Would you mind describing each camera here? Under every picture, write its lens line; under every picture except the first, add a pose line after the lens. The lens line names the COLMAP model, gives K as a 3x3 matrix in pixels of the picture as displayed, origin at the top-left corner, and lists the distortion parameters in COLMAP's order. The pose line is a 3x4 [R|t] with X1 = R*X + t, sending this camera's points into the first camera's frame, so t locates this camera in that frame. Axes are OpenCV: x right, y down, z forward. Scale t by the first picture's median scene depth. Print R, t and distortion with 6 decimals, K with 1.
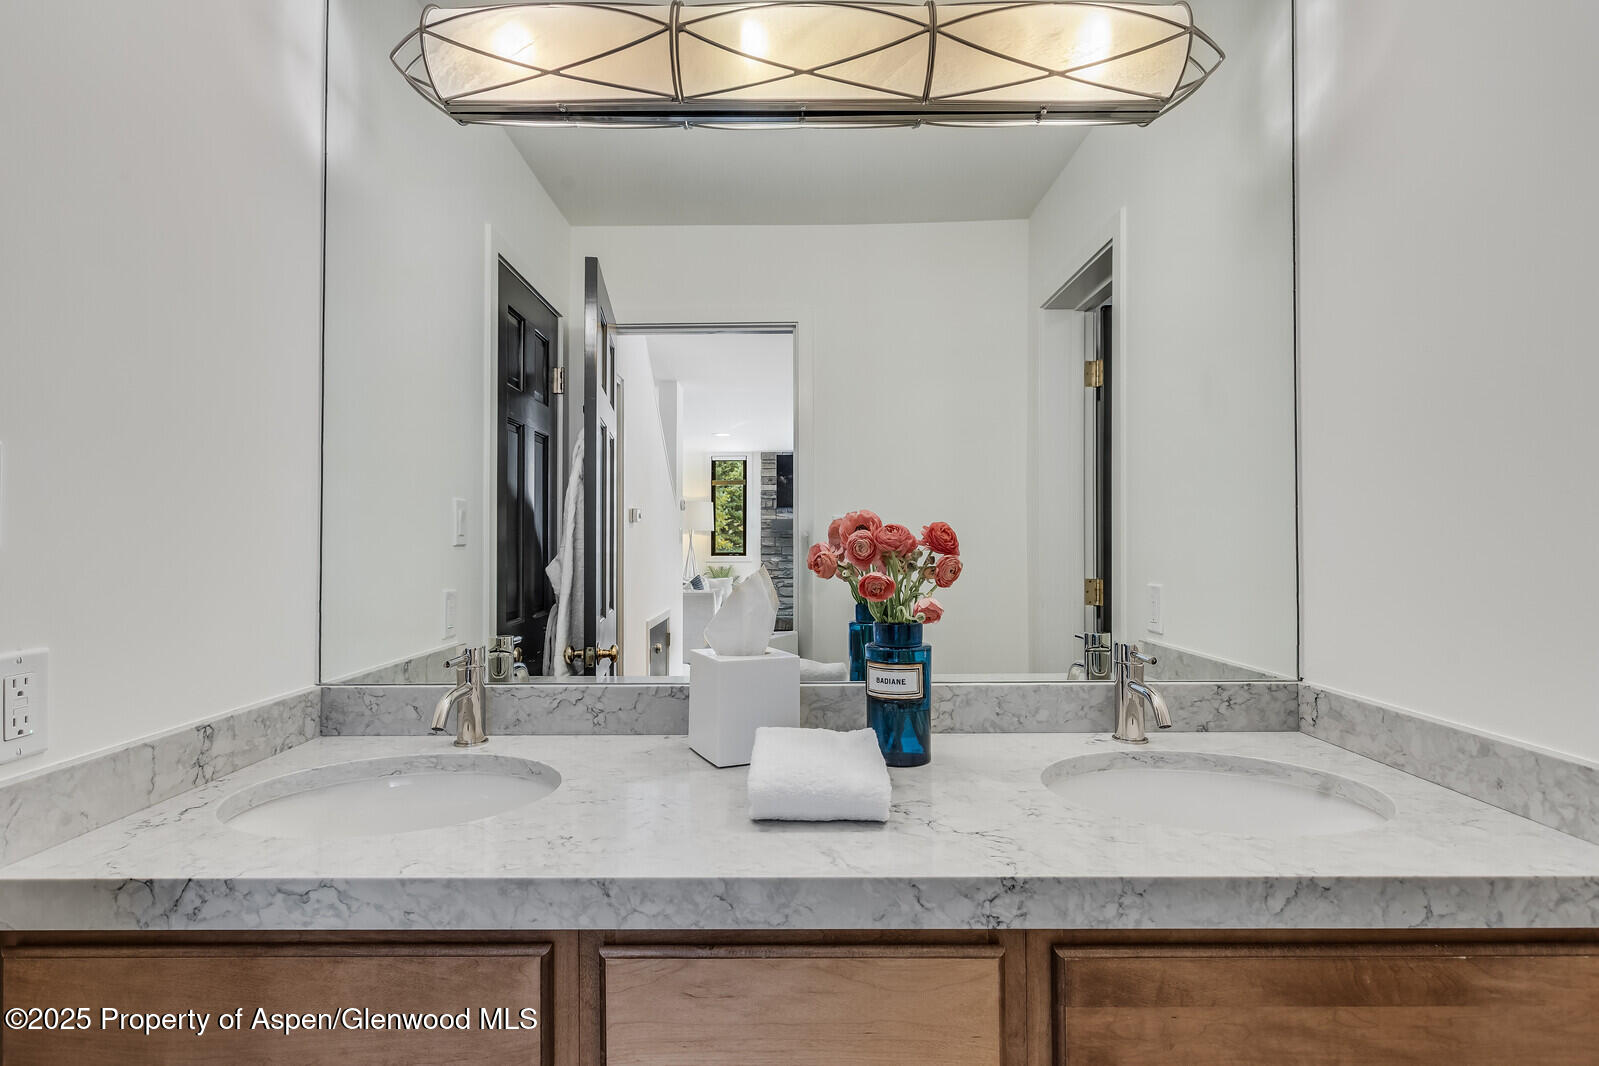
lens RADIAL K [[770.9, 0, 795.8], [0, 770.9, 524.5], [0, 0, 1]] dist [0.000881, -0.000226]
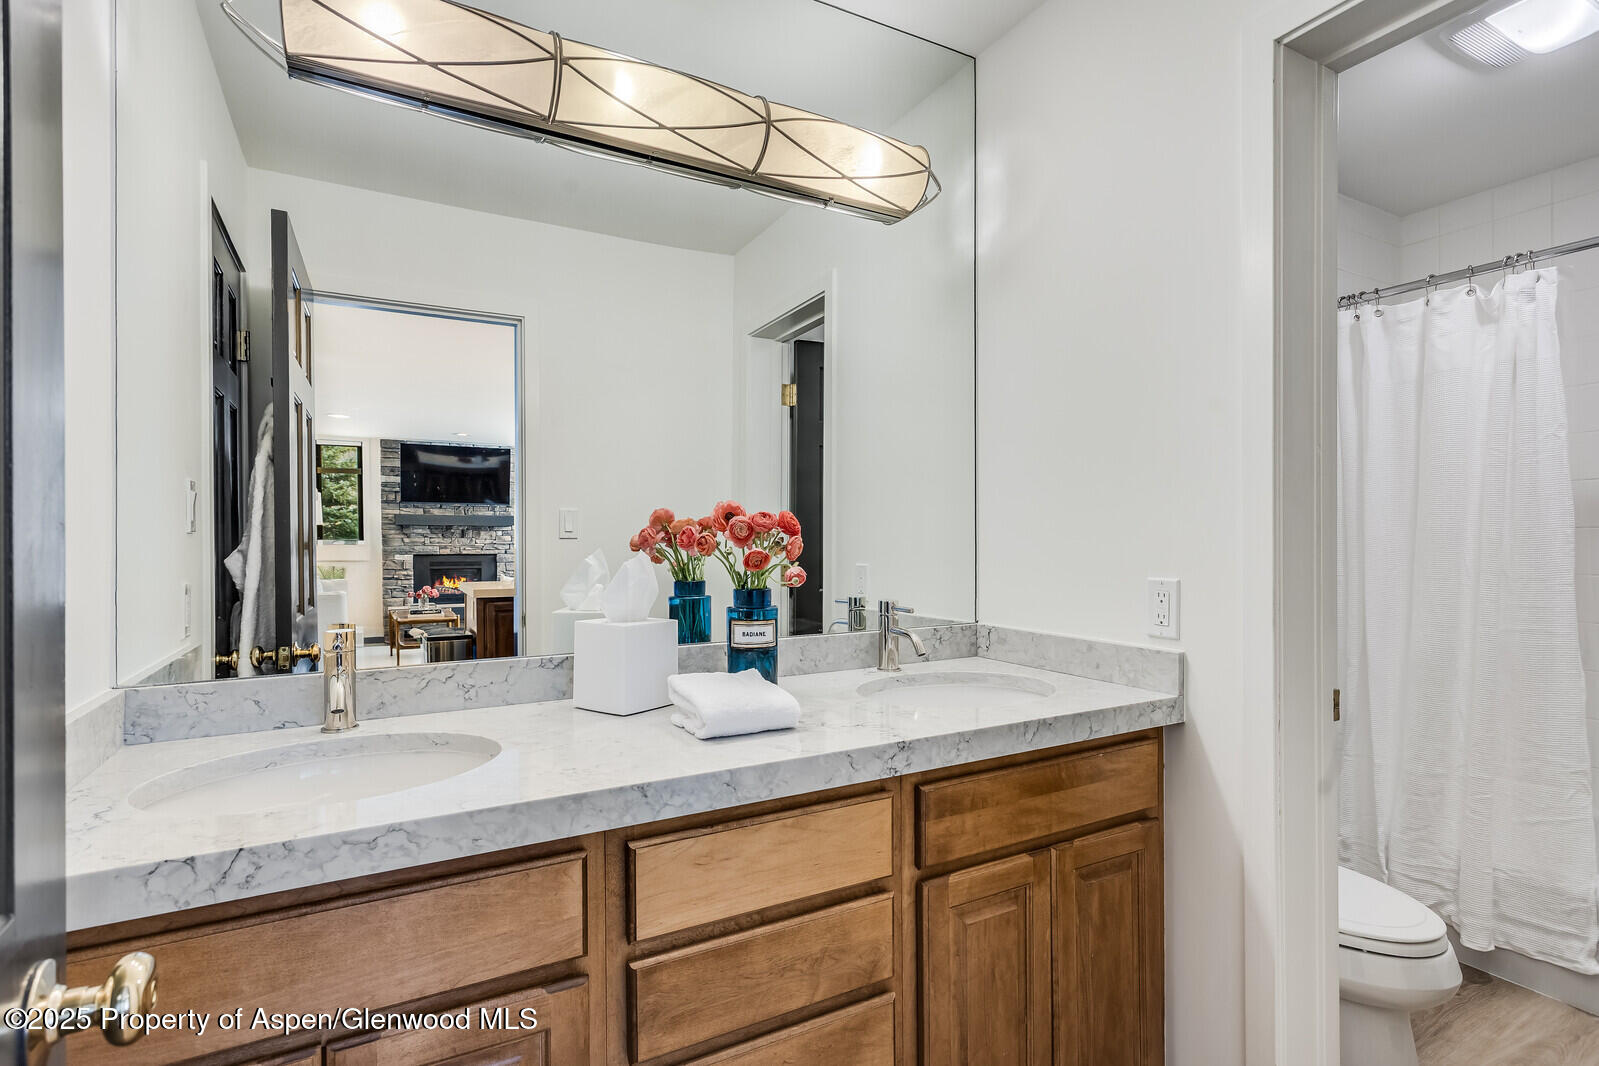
lens RADIAL K [[775.2, 0, 799.5], [0, 775.2, 533.0], [0, 0, 1]] dist [0.001780, 0.000679]
pose [[0.872421, 0.003100, 0.488746, -0.628626], [-0.008539, 0.999924, 0.008900, 0.032379], [-0.488681, -0.011938, 0.872381, -0.227306]]
